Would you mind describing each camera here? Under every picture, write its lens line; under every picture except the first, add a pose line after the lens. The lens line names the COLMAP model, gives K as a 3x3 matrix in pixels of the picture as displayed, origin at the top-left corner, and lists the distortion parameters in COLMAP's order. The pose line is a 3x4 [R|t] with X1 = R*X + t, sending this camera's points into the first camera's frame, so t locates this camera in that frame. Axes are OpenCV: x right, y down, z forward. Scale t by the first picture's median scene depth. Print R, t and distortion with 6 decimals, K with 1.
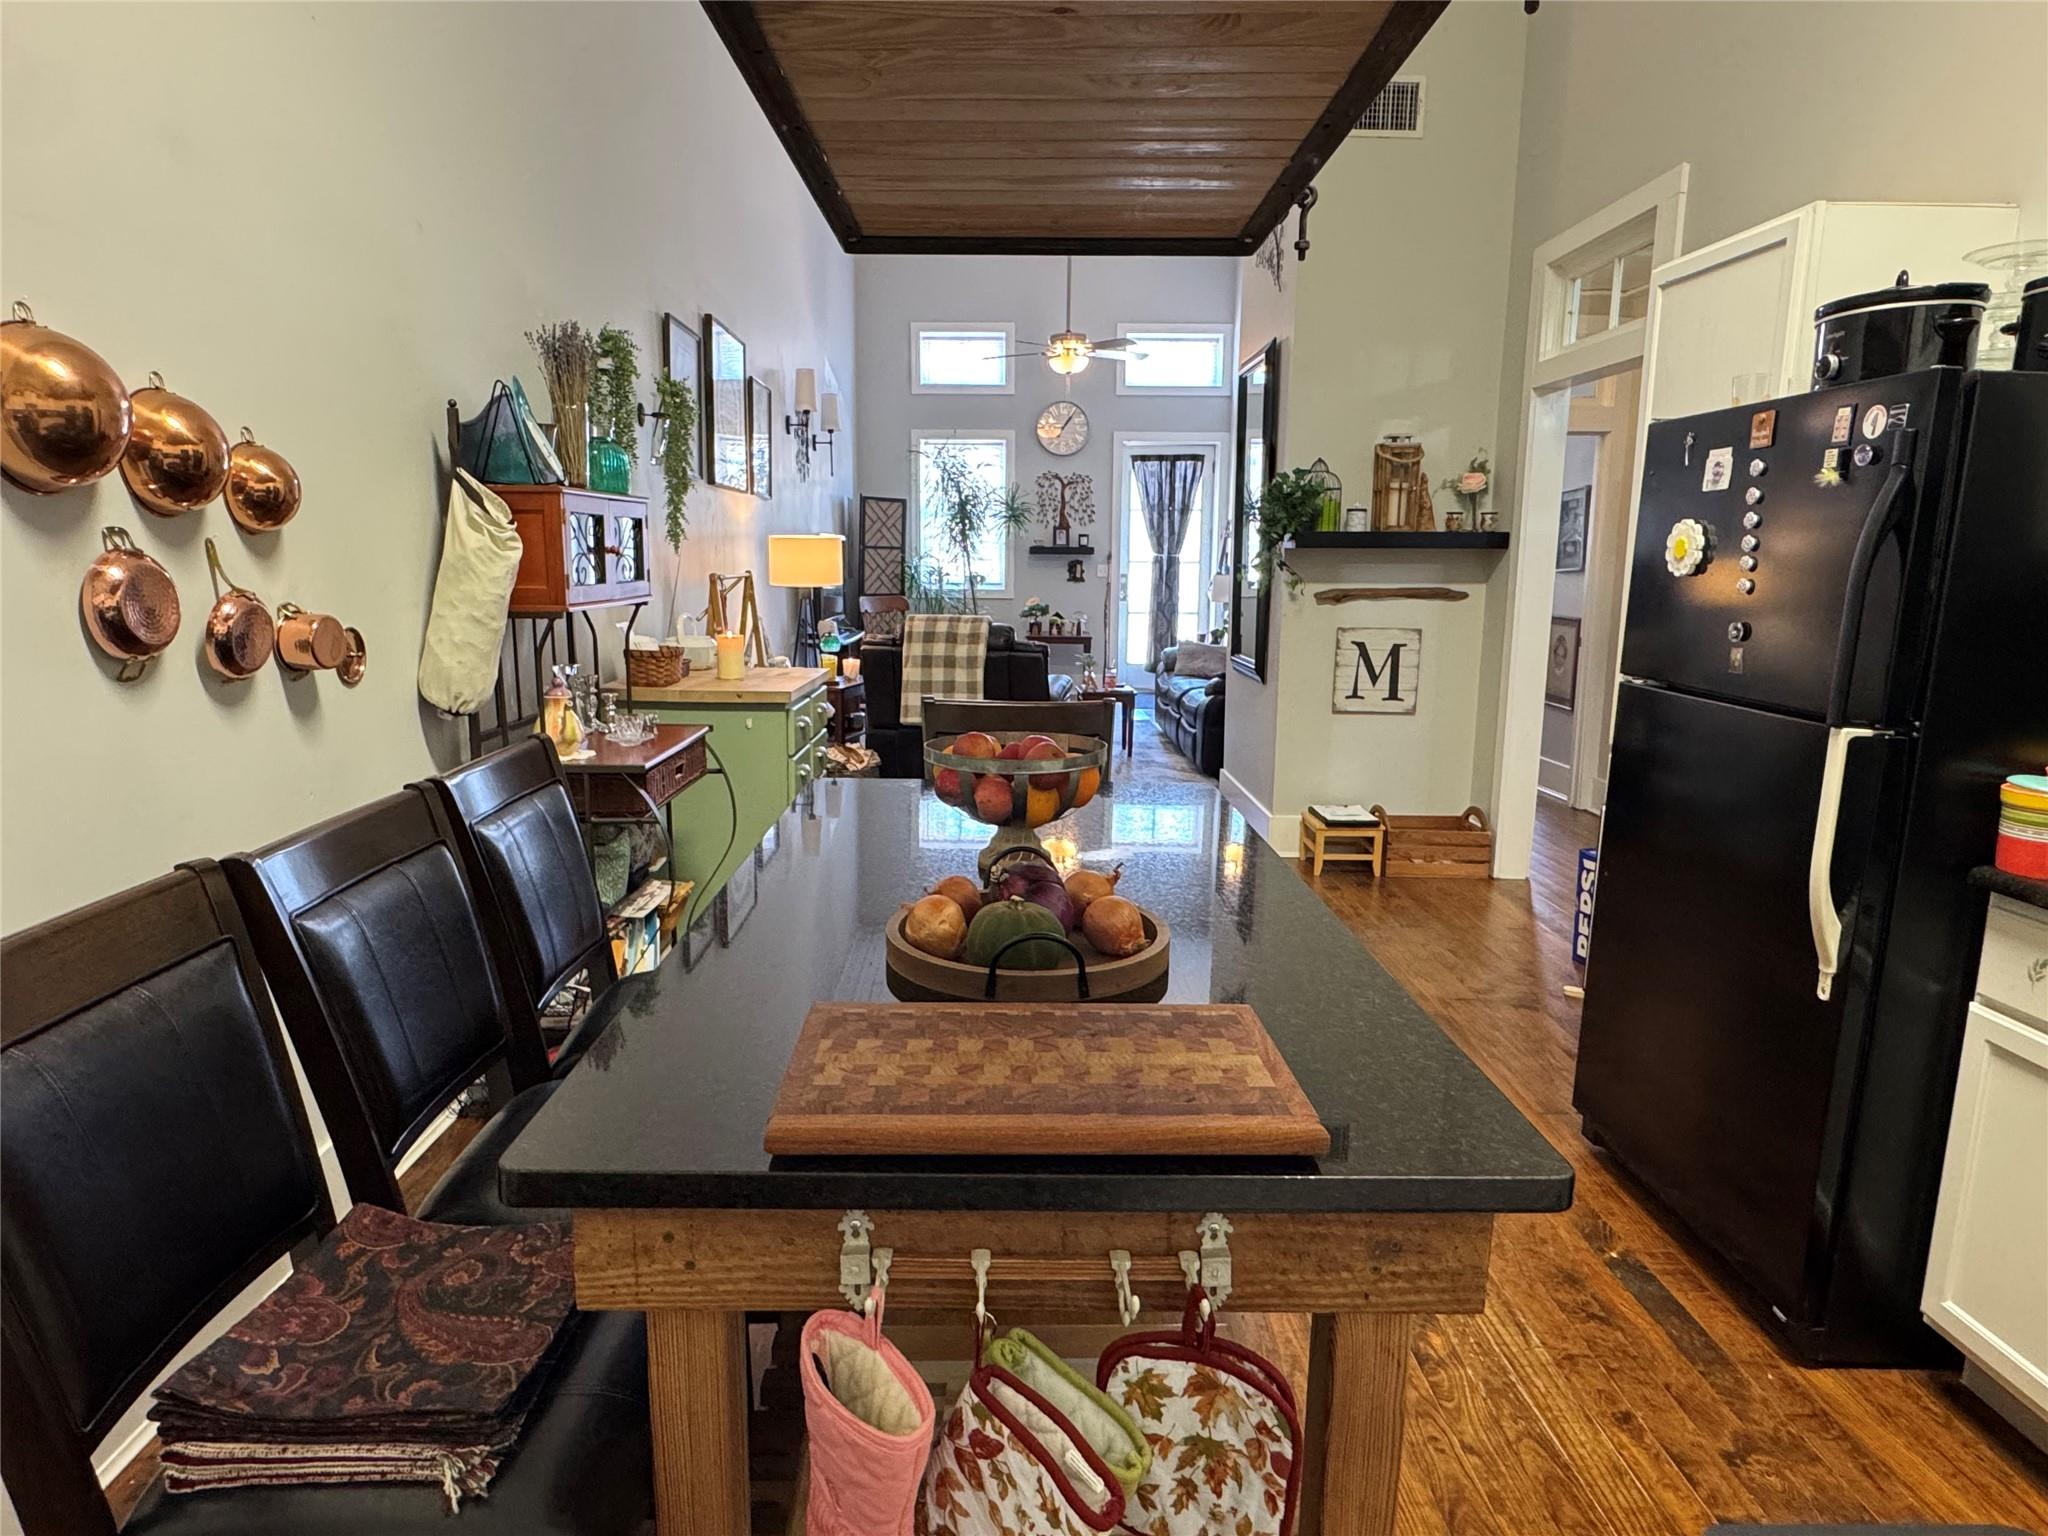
lens RADIAL K [[1200.5, 0, 1005.1], [0, 1200.5, 768.0], [0, 0, 1]] dist [-0.000448, -0.001540]
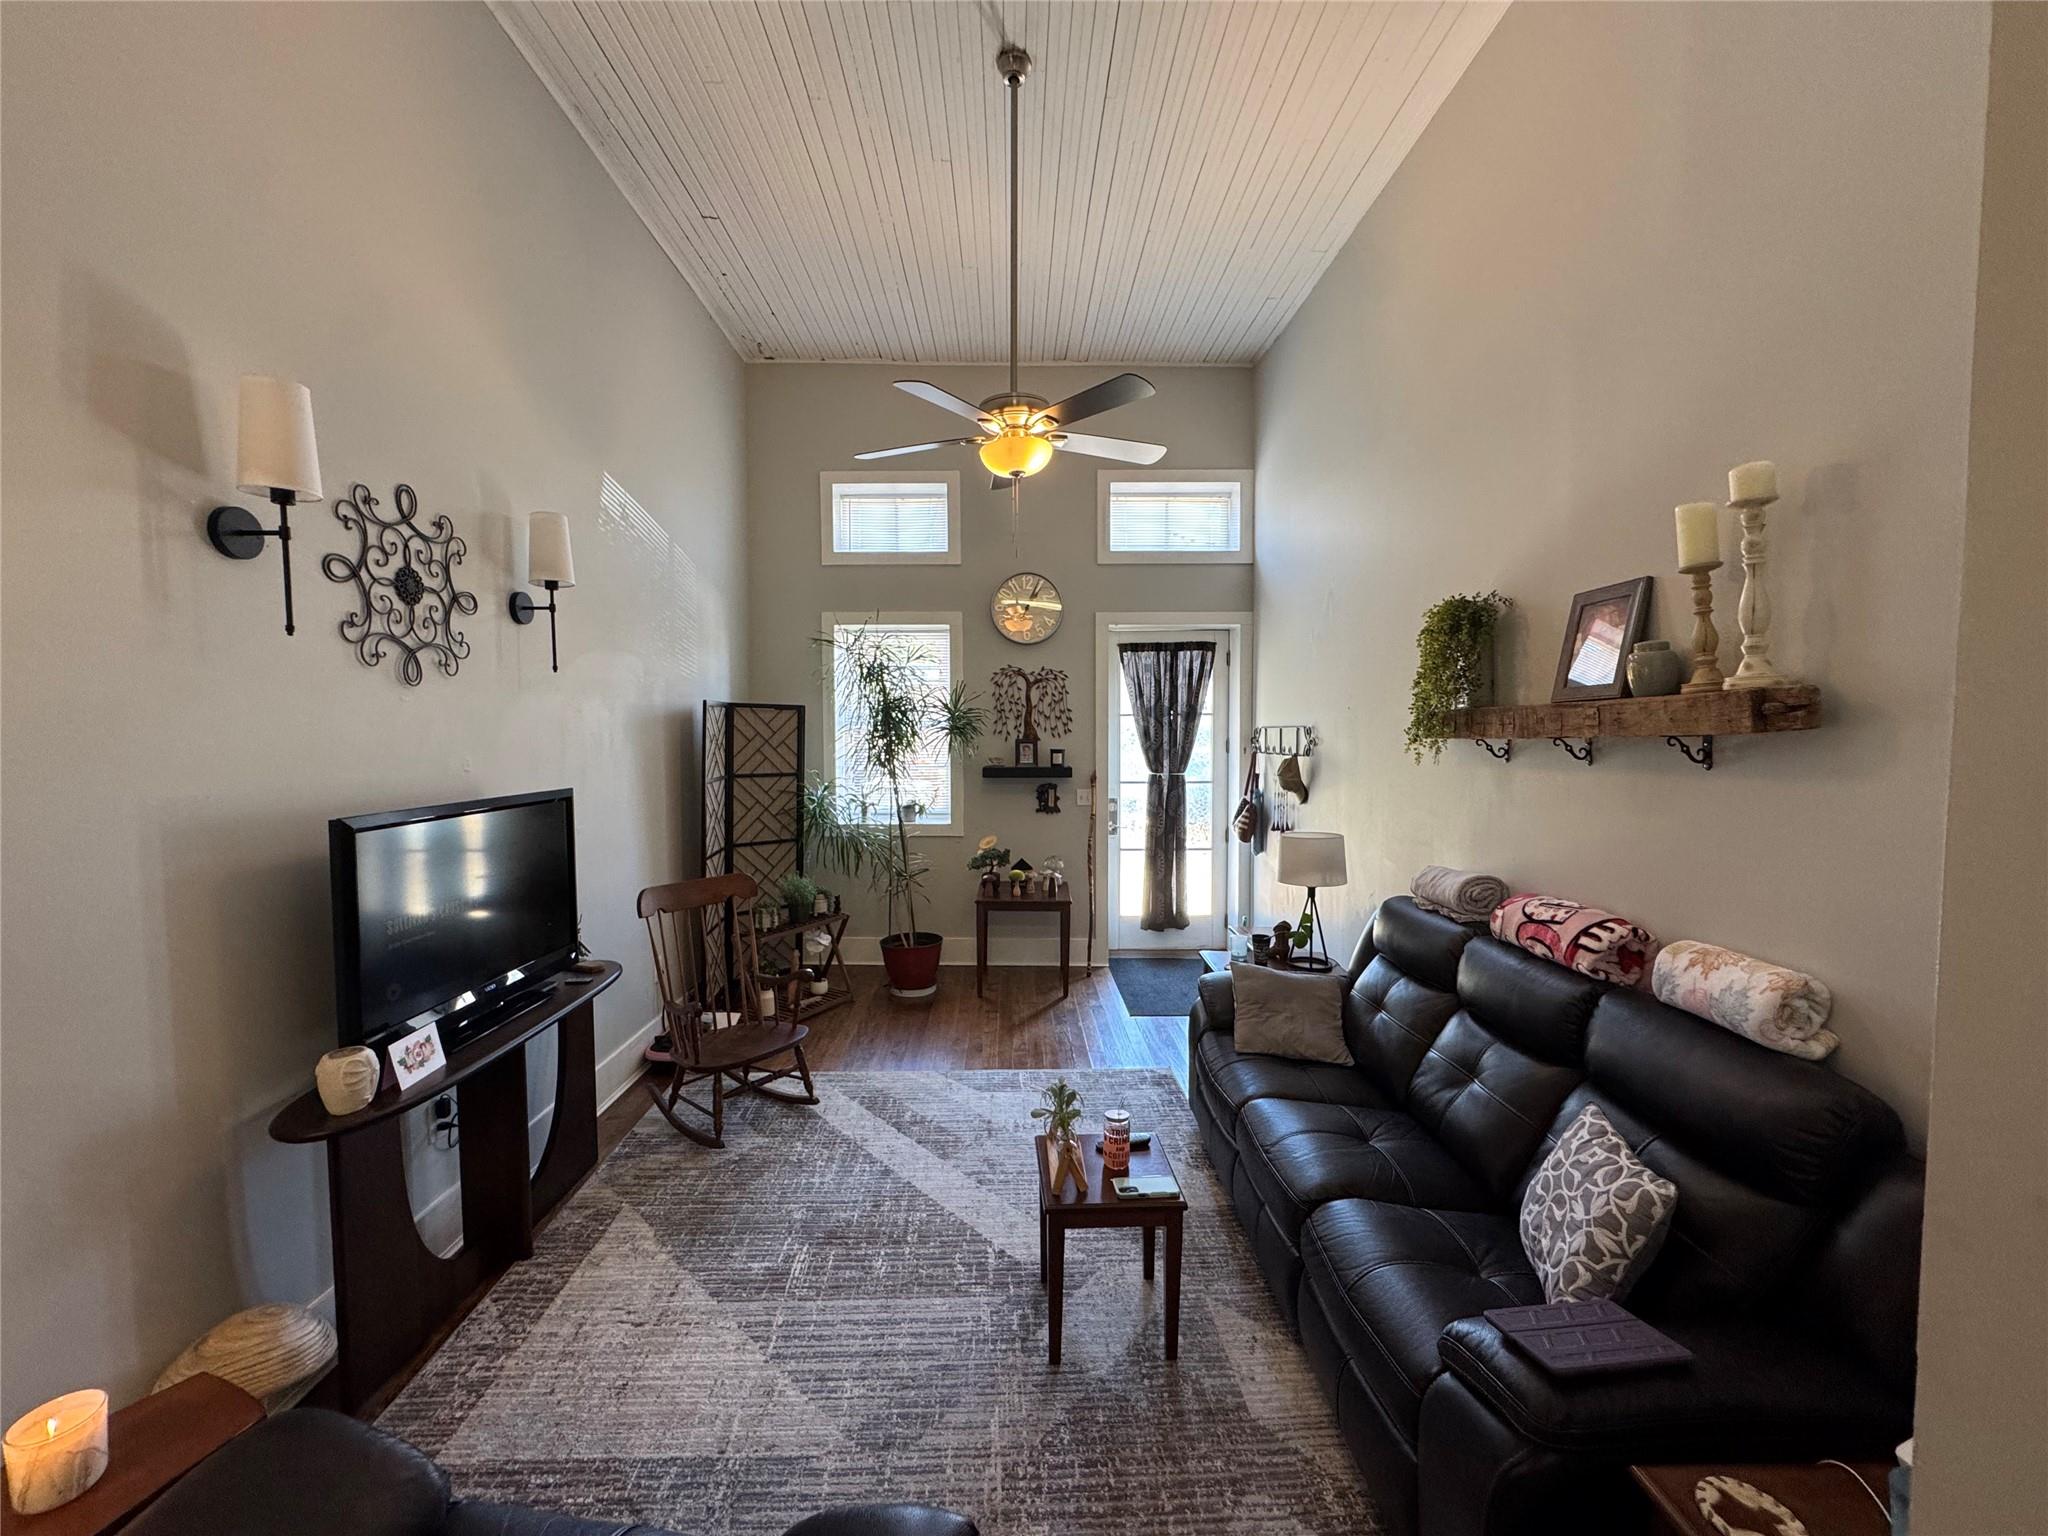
lens RADIAL K [[815.3, 0, 1014.2], [0, 815.3, 763.3], [0, 0, 1]] dist [-0.004909, 0.000962]
pose [[0.999949, -0.010032, 0.000827, 0.081727], [0.010053, 0.991071, -0.132954, -0.254273], [0.000514, 0.132955, 0.991122, 1.074622]]
